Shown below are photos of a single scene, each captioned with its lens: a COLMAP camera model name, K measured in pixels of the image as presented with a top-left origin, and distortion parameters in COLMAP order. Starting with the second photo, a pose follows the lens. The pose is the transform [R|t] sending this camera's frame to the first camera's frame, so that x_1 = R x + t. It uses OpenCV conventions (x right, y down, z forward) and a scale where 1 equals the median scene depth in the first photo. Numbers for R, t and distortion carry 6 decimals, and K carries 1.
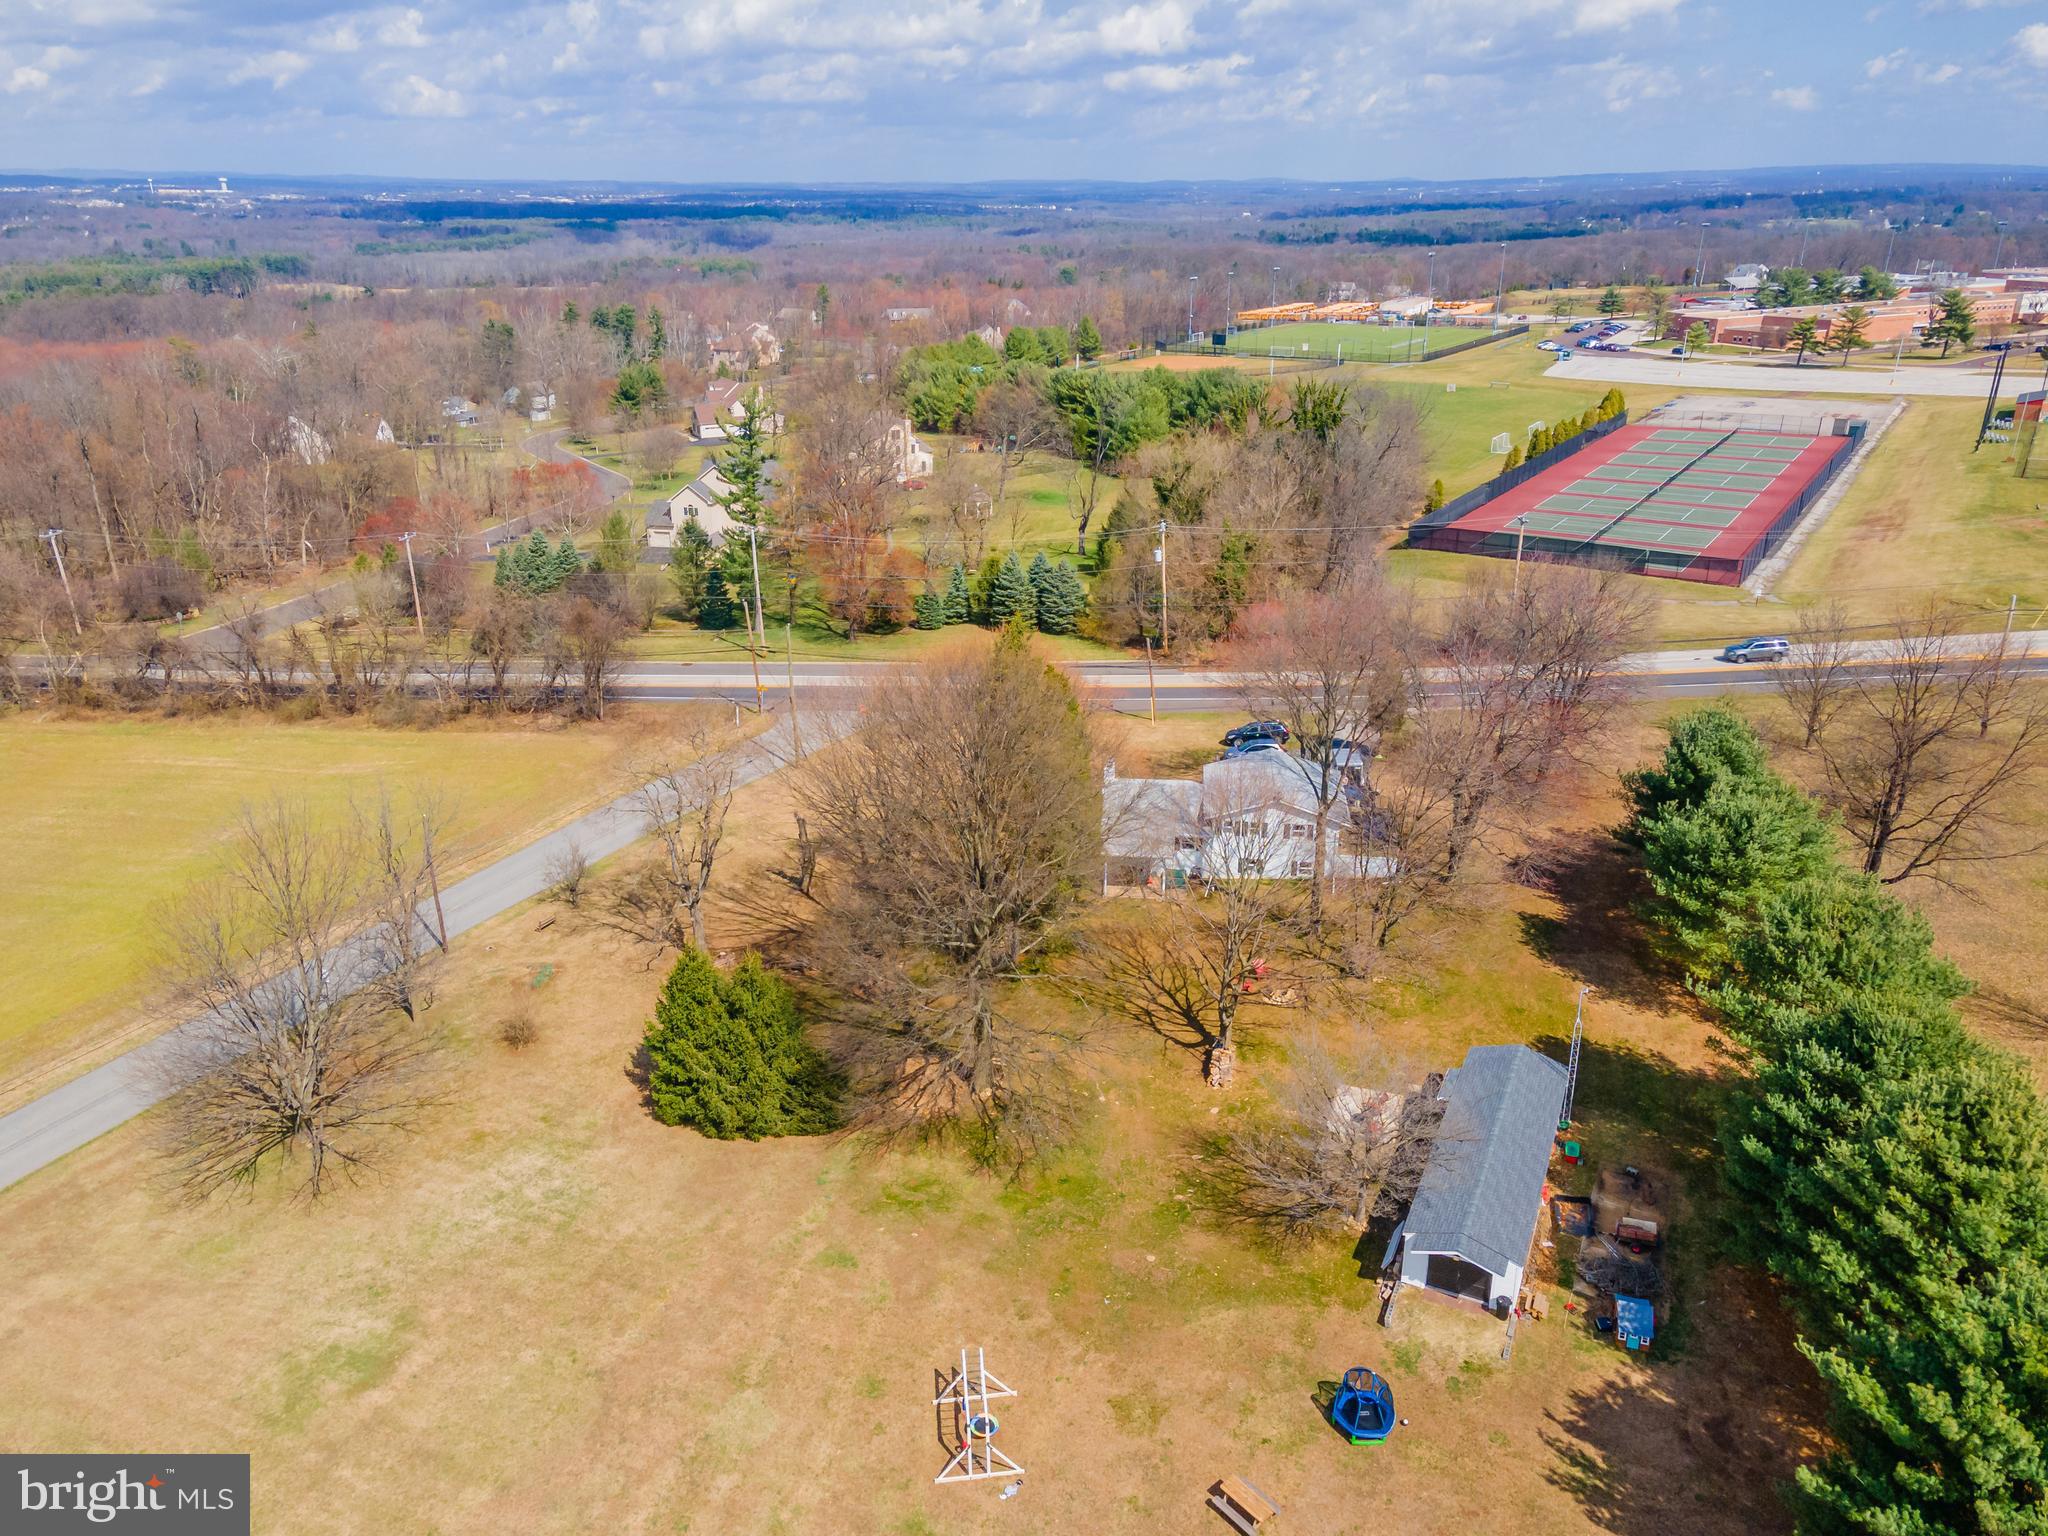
lens RADIAL K [[1491.7, 0, 1022.6], [0, 1491.7, 751.2], [0, 0, 1]] dist [0.029419, 0.068985]
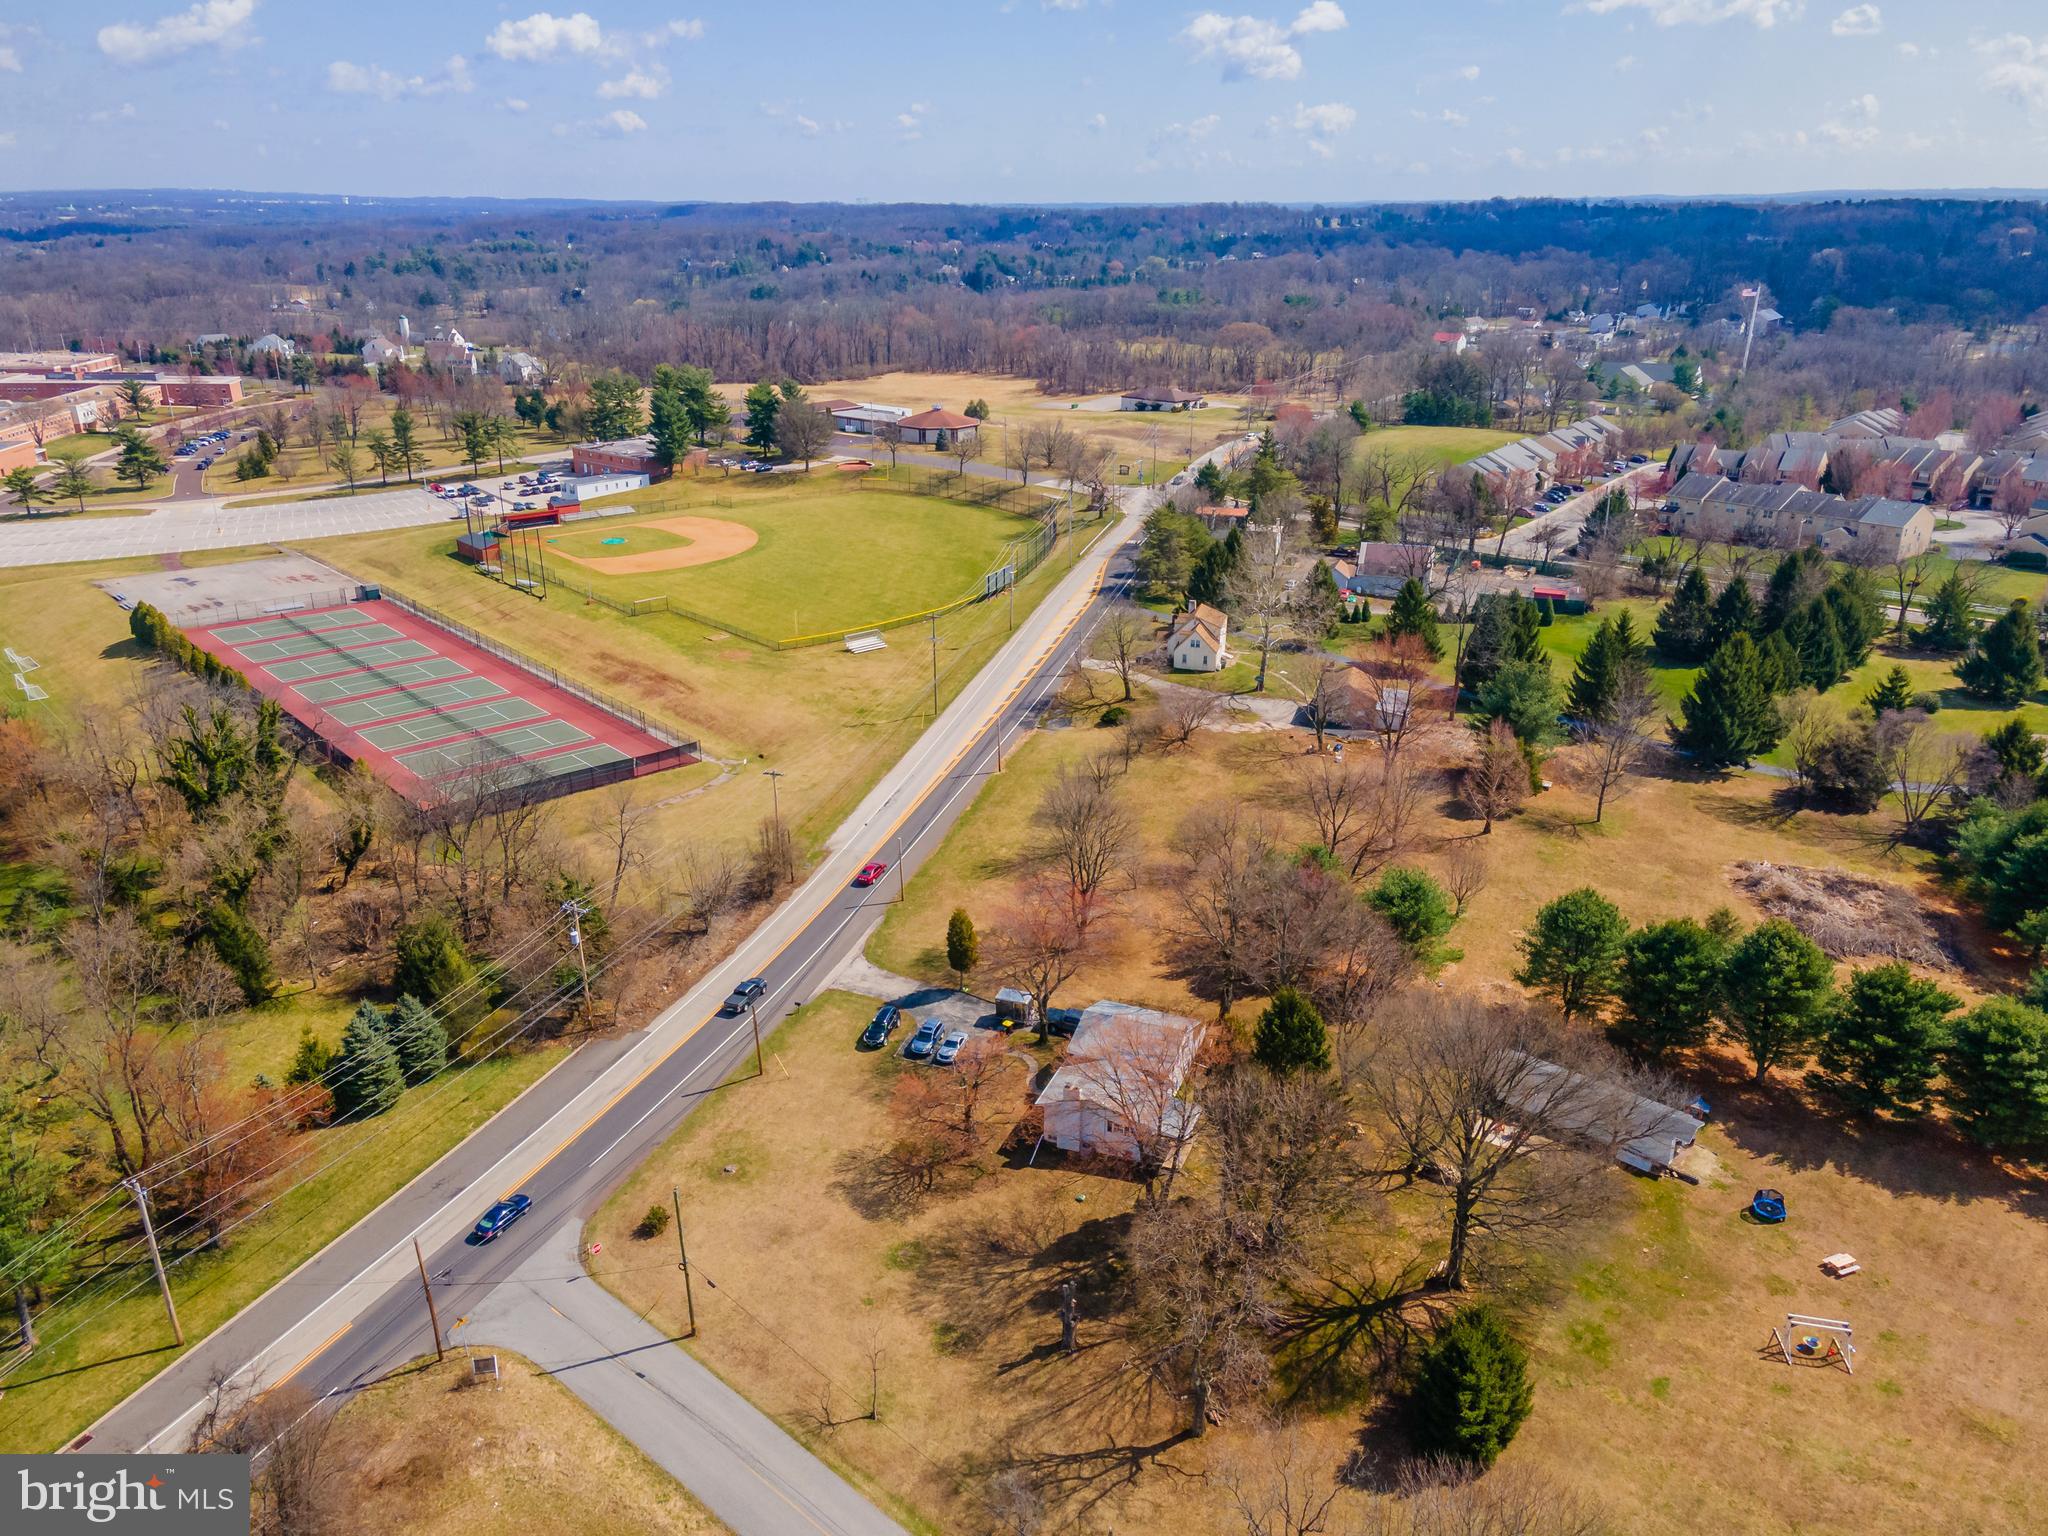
lens RADIAL K [[1491.7, 0, 1010.5], [0, 1491.7, 760.1], [0, 0, 1]] dist [0.029419, 0.068985]
pose [[0.273783, -0.330653, 0.903168, -1.339686], [0.337475, 0.912369, 0.231721, -0.740973], [-0.900641, 0.241355, 0.361378, 0.797378]]
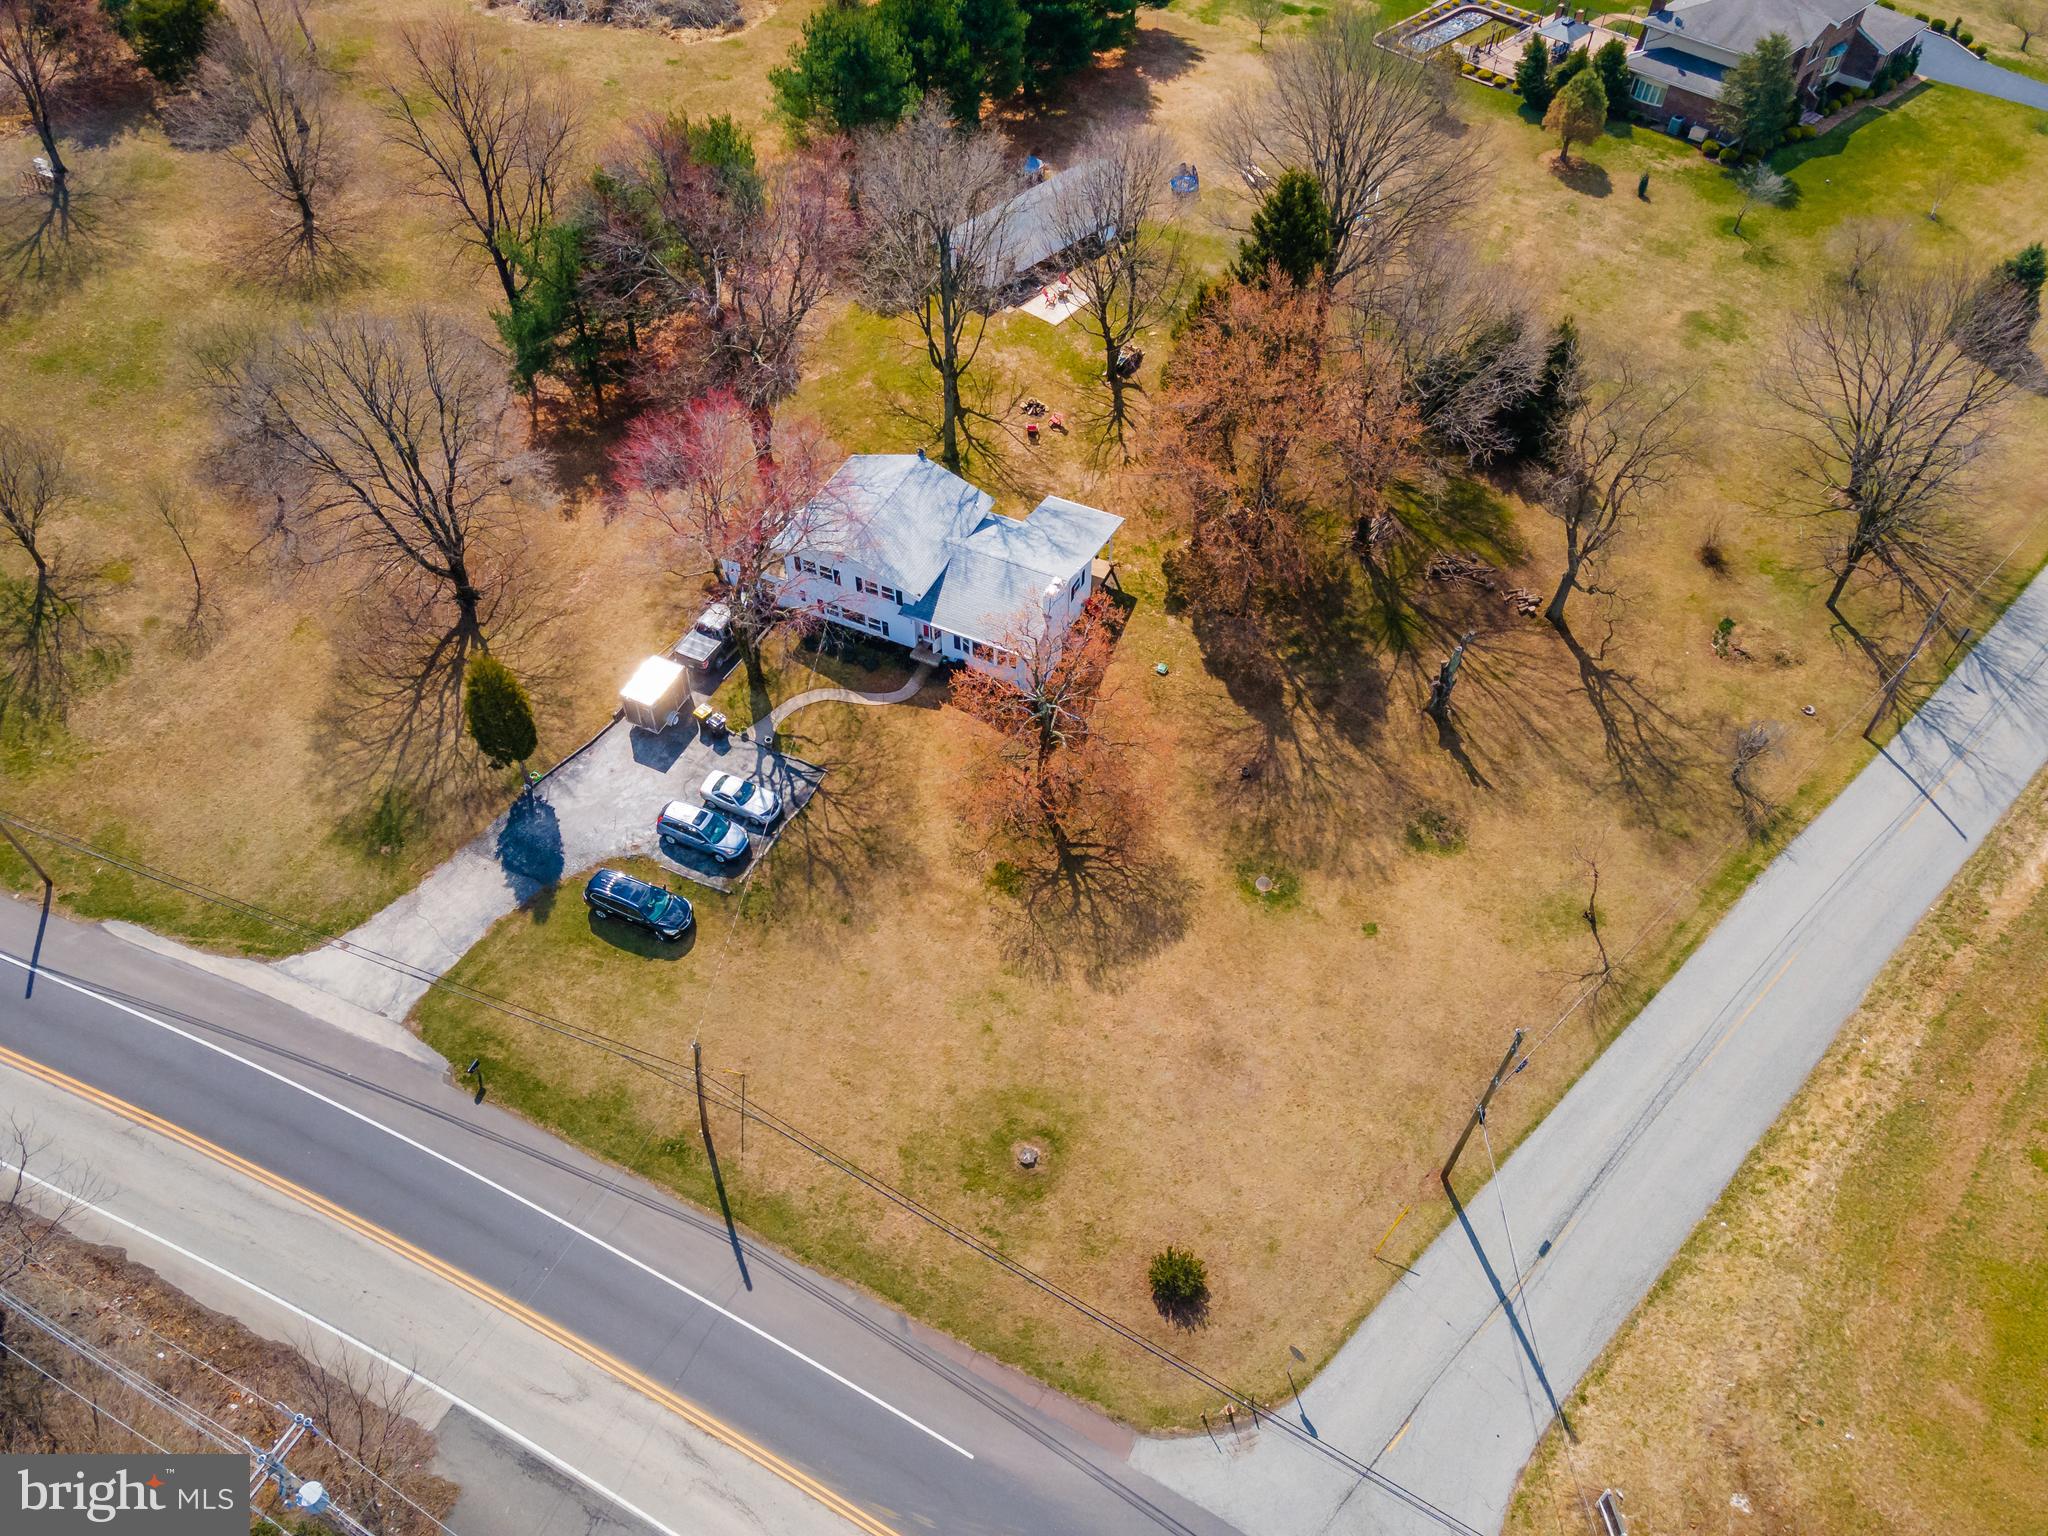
lens RADIAL K [[1491.7, 0, 1005.7], [0, 1491.7, 763.4], [0, 0, 1]] dist [0.029419, 0.068985]
pose [[-0.944514, -0.242083, 0.222010, -0.154126], [0.120141, 0.374452, 0.919430, -0.940469], [-0.305710, 0.895088, -0.324591, 1.911175]]
